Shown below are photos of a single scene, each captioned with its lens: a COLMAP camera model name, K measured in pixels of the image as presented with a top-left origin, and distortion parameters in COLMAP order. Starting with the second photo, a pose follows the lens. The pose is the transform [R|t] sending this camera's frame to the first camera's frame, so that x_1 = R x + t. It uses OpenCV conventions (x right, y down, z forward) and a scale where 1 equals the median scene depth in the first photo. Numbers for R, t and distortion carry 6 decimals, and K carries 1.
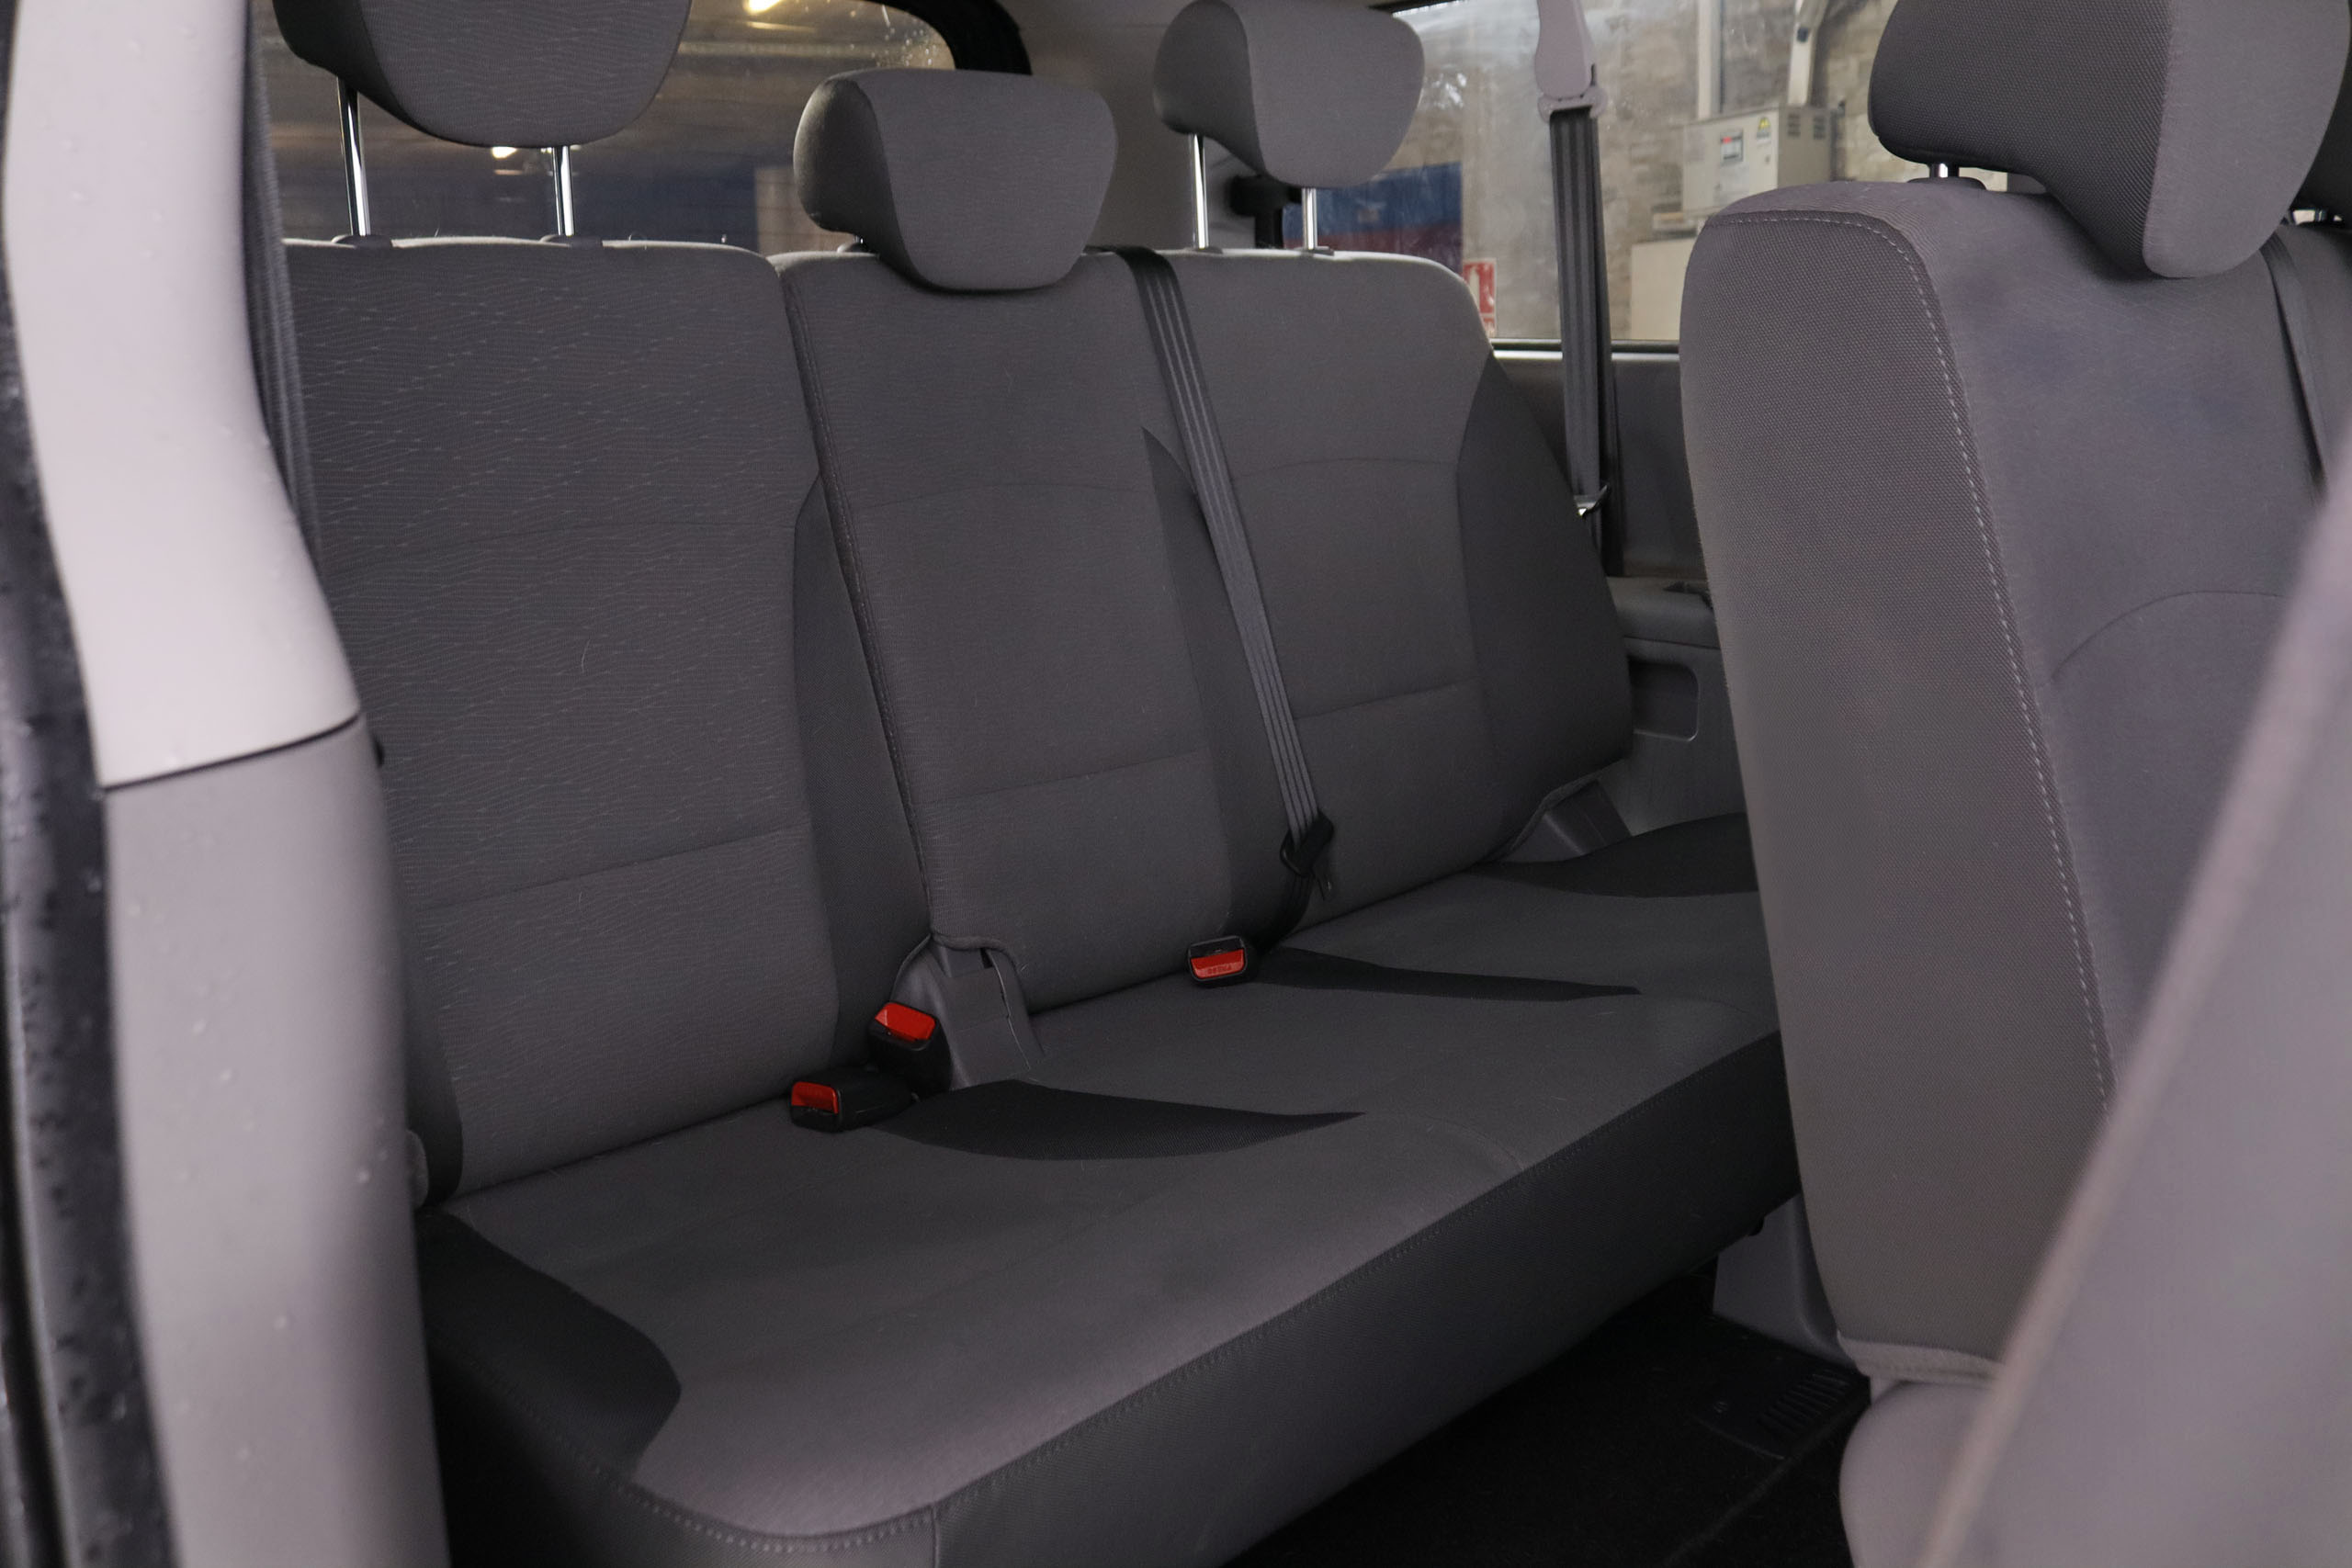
lens RADIAL K [[1942.6, 0, 1180.4], [0, 1942.6, 730.0], [0, 0, 1]] dist [-0.198724, 0.235147]
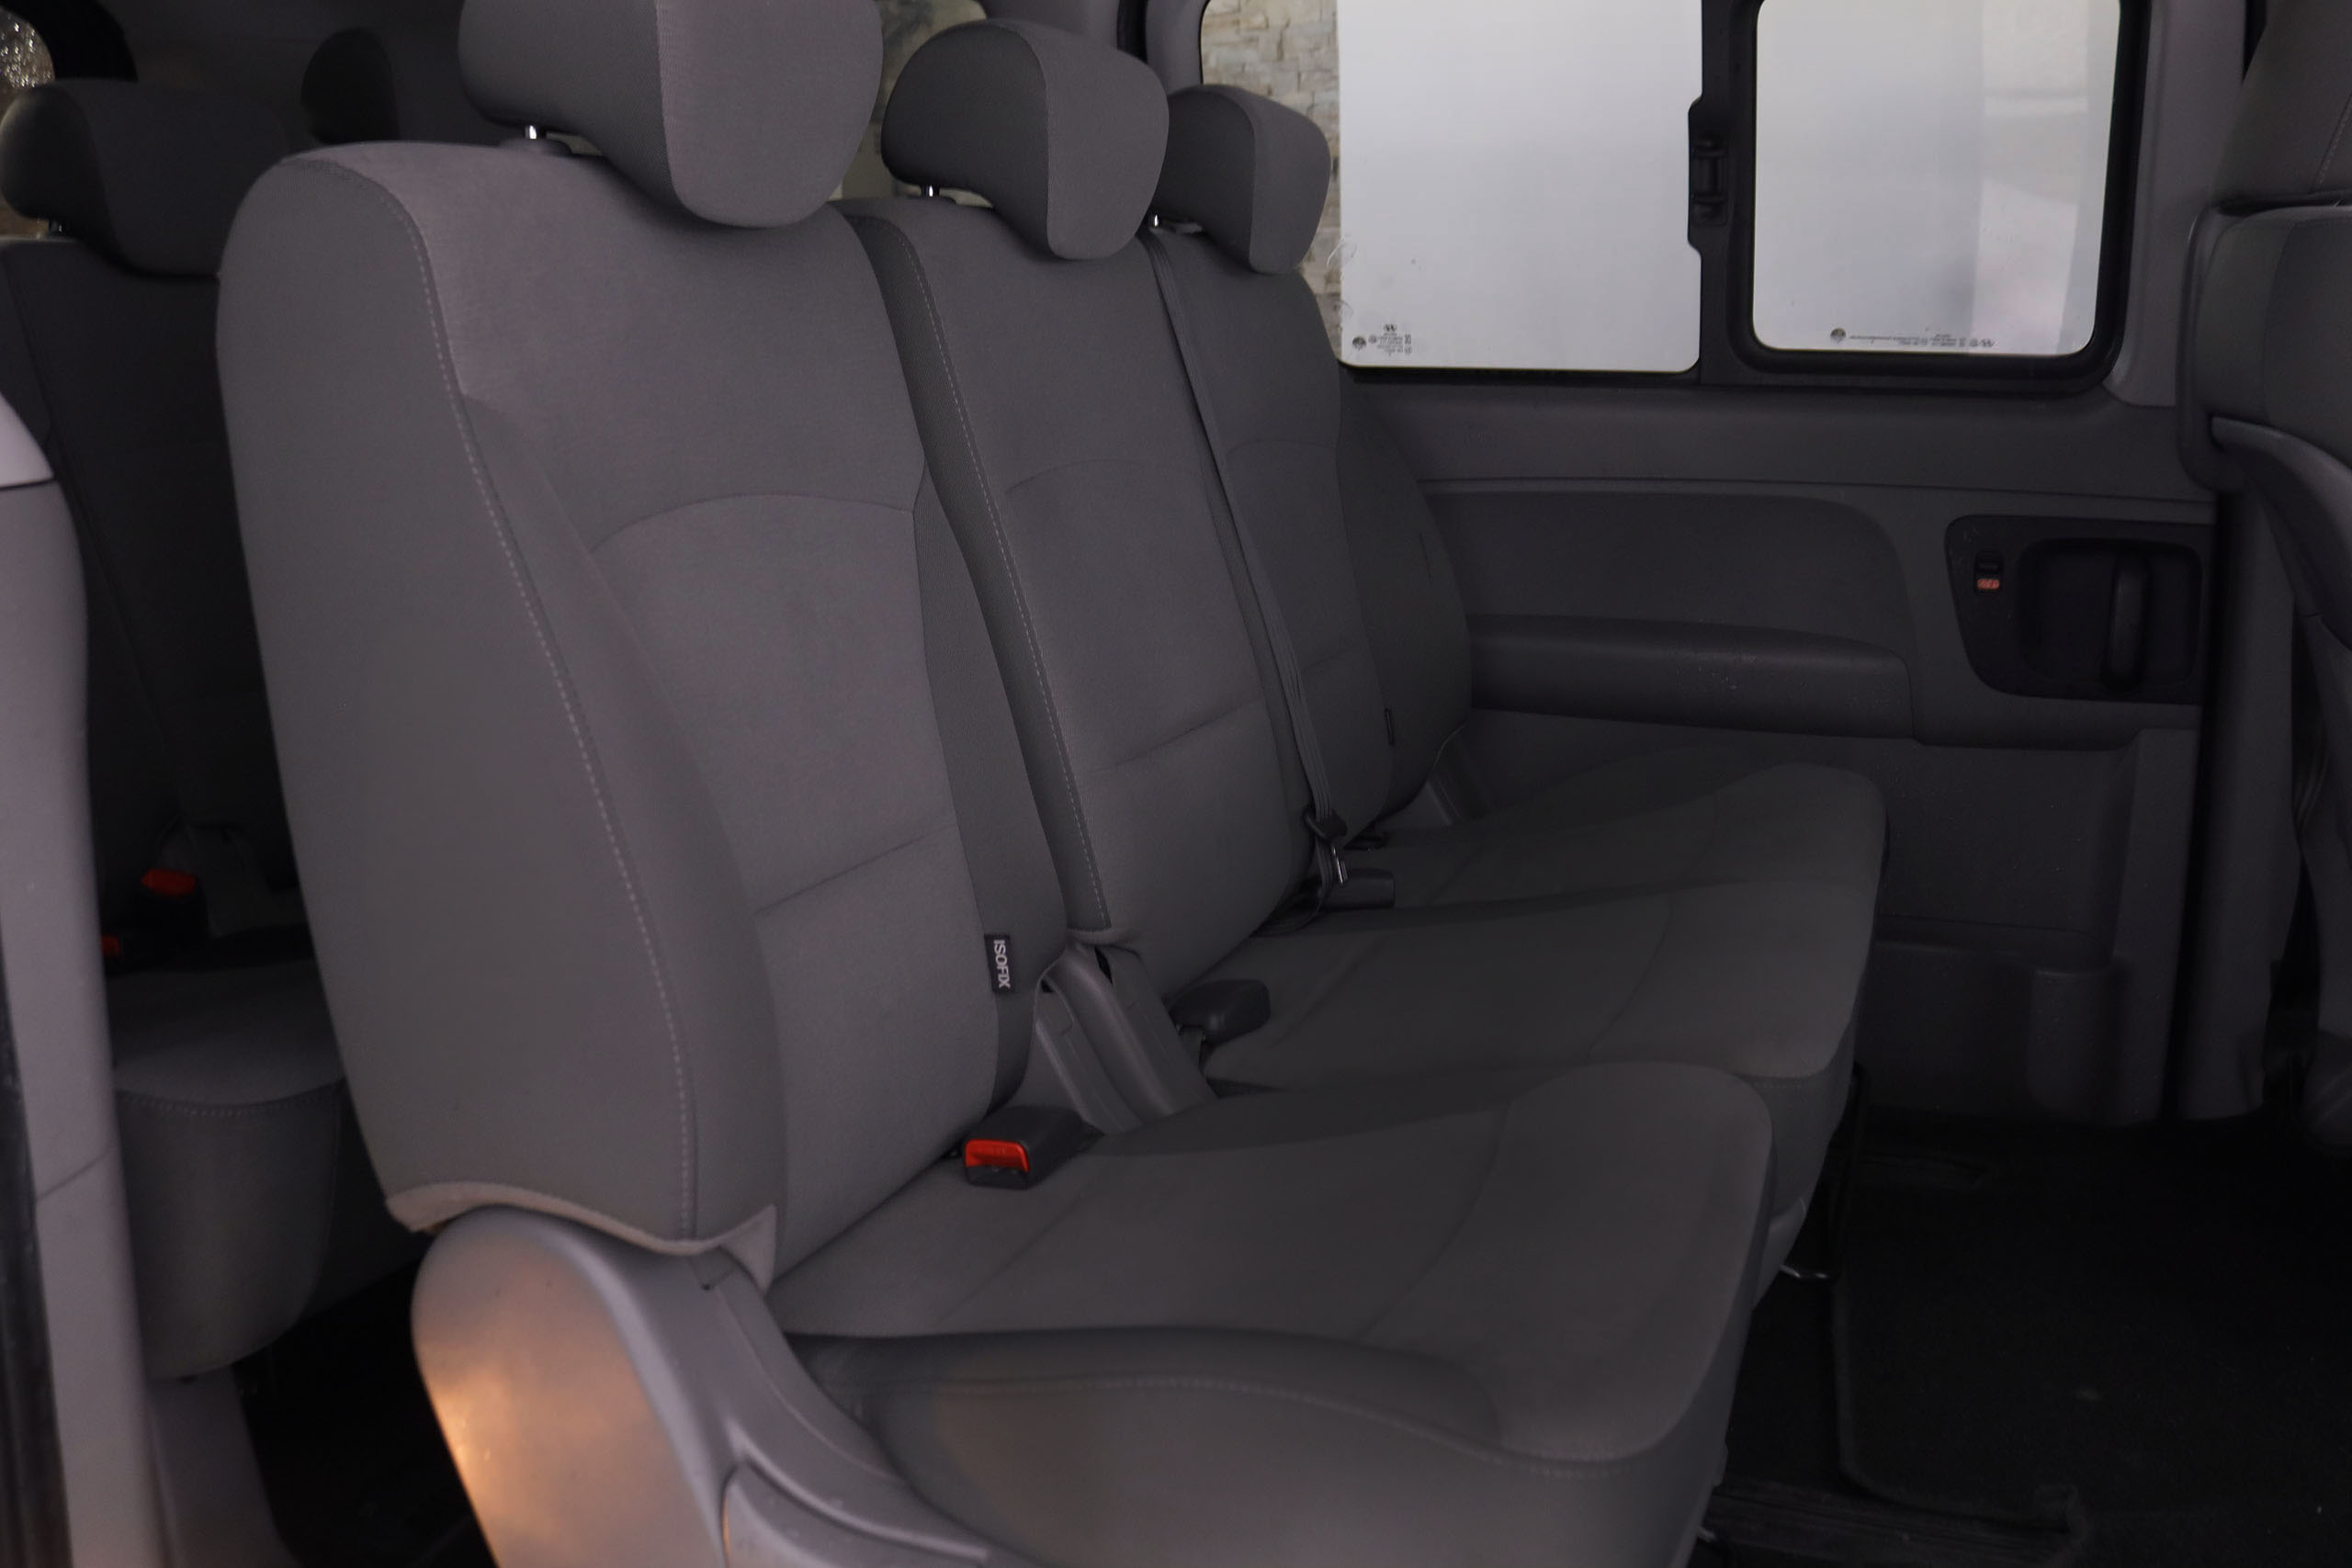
lens RADIAL K [[2205.7, 0, 1176.0], [0, 2205.7, 784.0], [0, 0, 1]] dist [-0.058259, 0.009932]
pose [[0.903906, -0.071706, 0.421677, -0.211702], [0.079185, 0.996860, -0.000225, 0.208192], [-0.420337, 0.033594, 0.906746, -0.718329]]
